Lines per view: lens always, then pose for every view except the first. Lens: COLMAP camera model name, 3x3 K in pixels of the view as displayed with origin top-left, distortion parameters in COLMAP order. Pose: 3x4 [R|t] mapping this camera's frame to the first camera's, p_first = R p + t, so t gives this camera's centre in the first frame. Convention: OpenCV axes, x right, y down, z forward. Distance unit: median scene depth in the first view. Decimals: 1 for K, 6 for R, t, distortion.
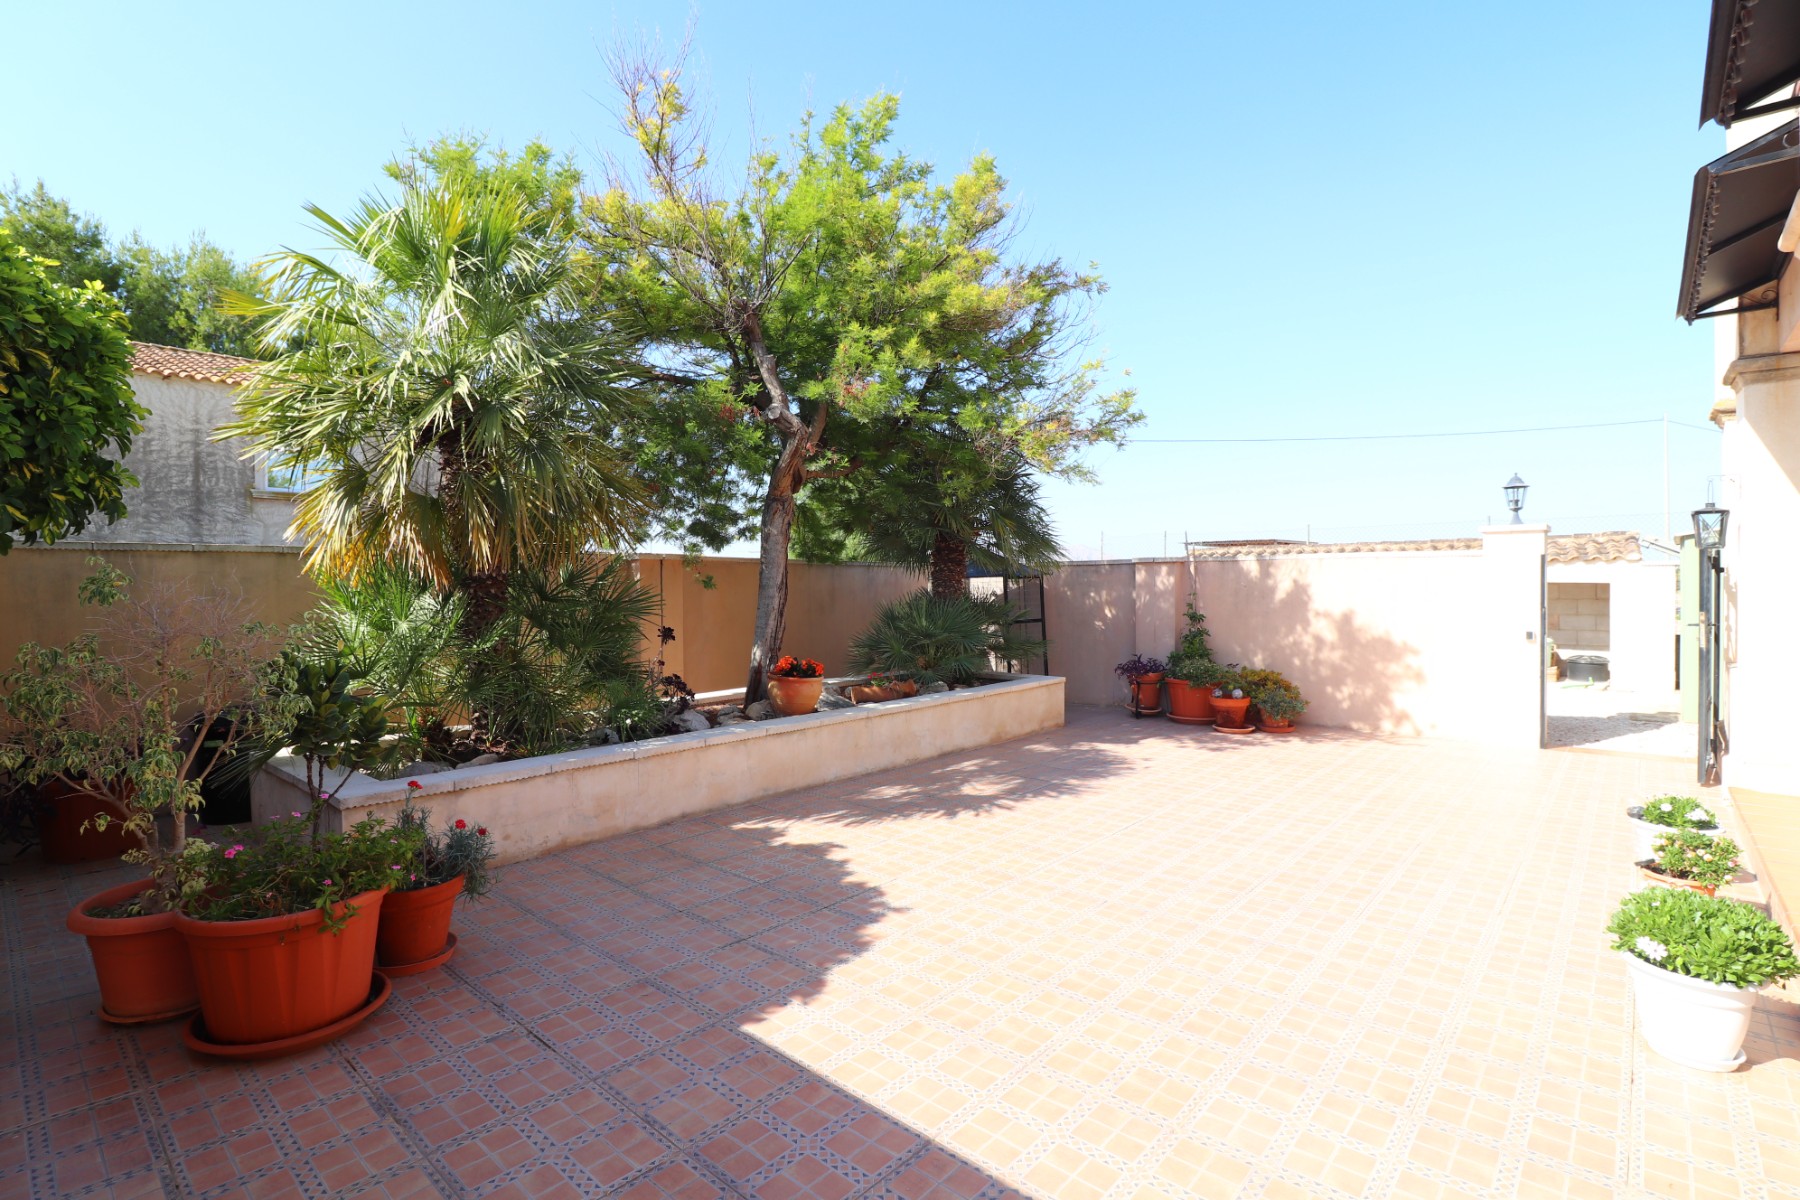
lens RADIAL K [[843.7, 0, 898.9], [0, 843.7, 599.1], [0, 0, 1]] dist [-0.006207, -0.009663]
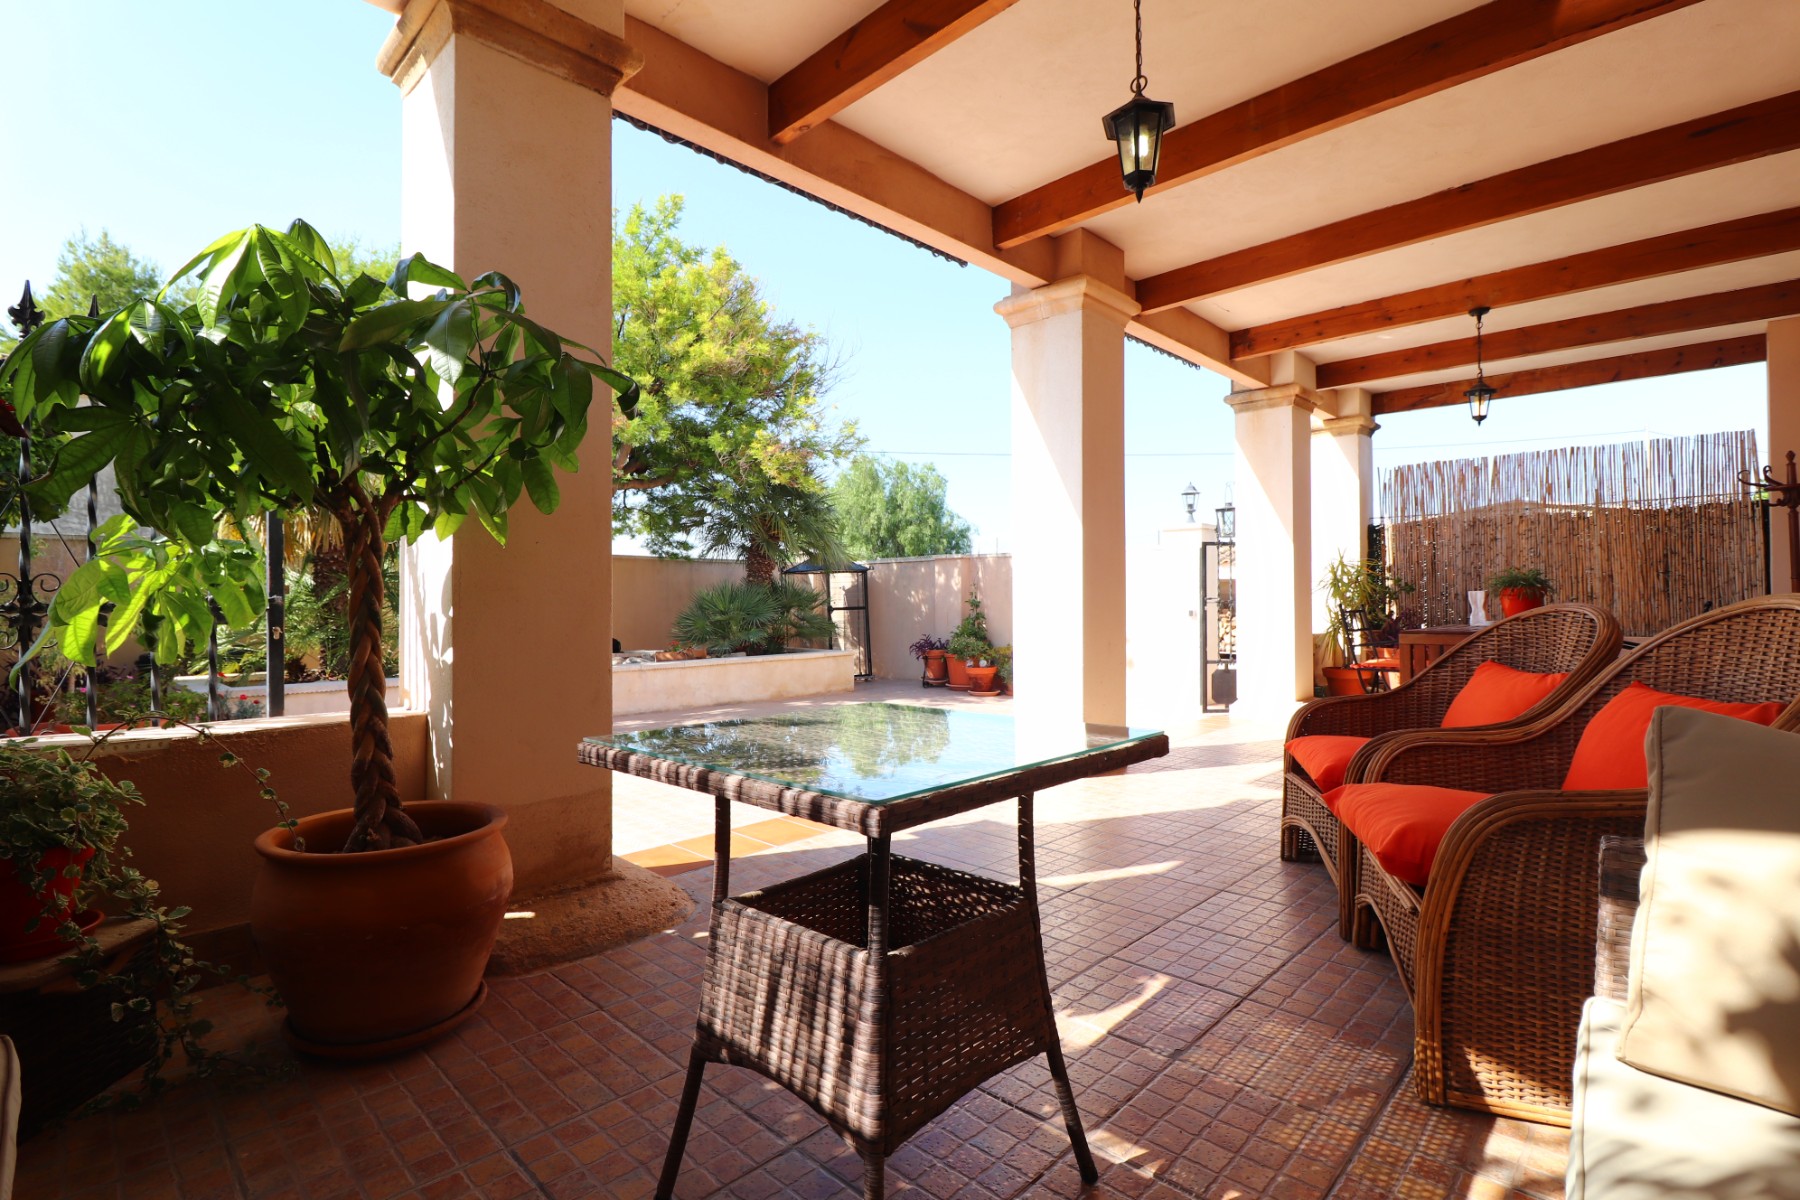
lens RADIAL K [[843.7, 0, 887.4], [0, 843.7, 602.4], [0, 0, 1]] dist [-0.006207, -0.009663]
pose [[0.998199, 0.003874, -0.059858, 0.328528], [-0.004494, 0.999938, -0.010223, 0.035903], [0.059815, 0.010474, 0.998155, -0.224988]]
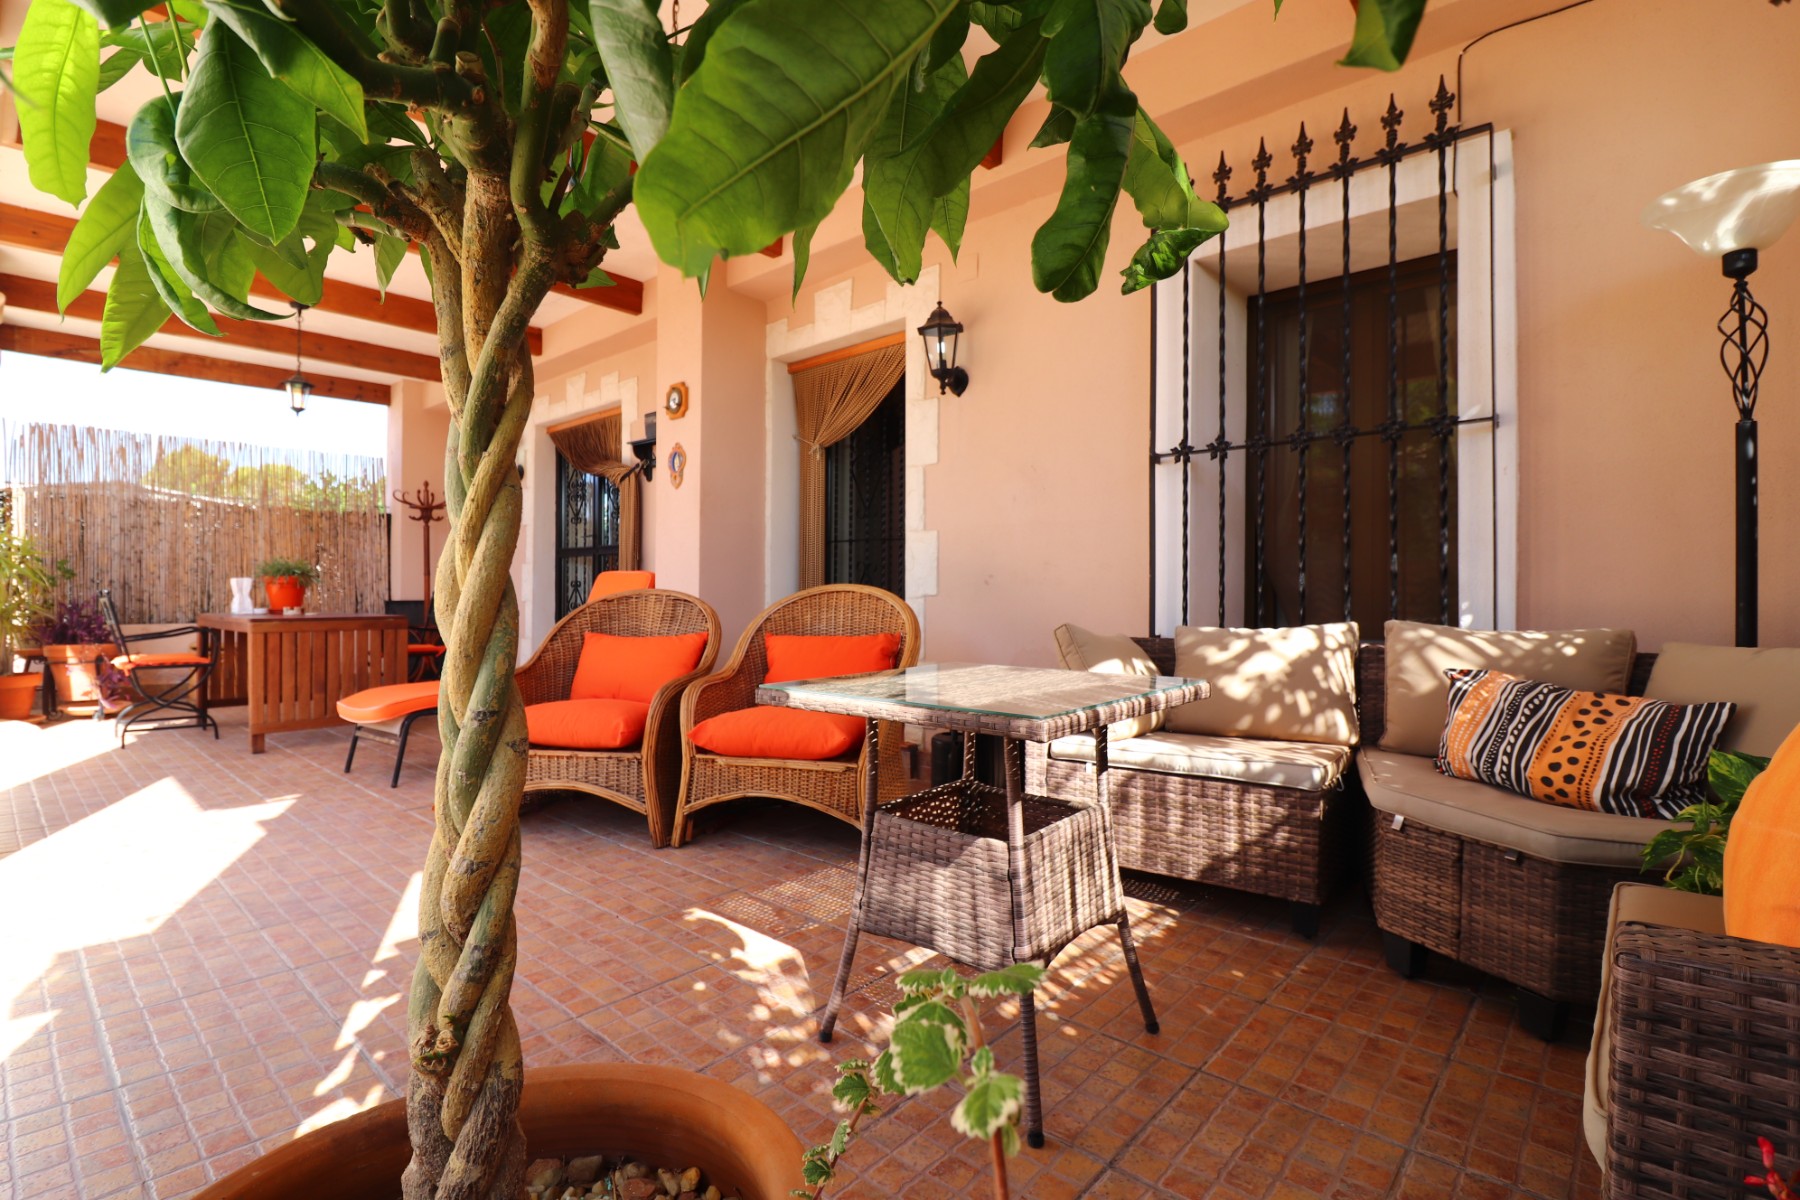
lens RADIAL K [[843.7, 0, 887.0], [0, 843.7, 594.5], [0, 0, 1]] dist [-0.006207, -0.009663]
pose [[0.019677, 0.007025, 0.999782, -1.415617], [0.008115, 0.999941, -0.007186, 0.062593], [-0.999773, 0.008254, 0.019619, 1.215012]]
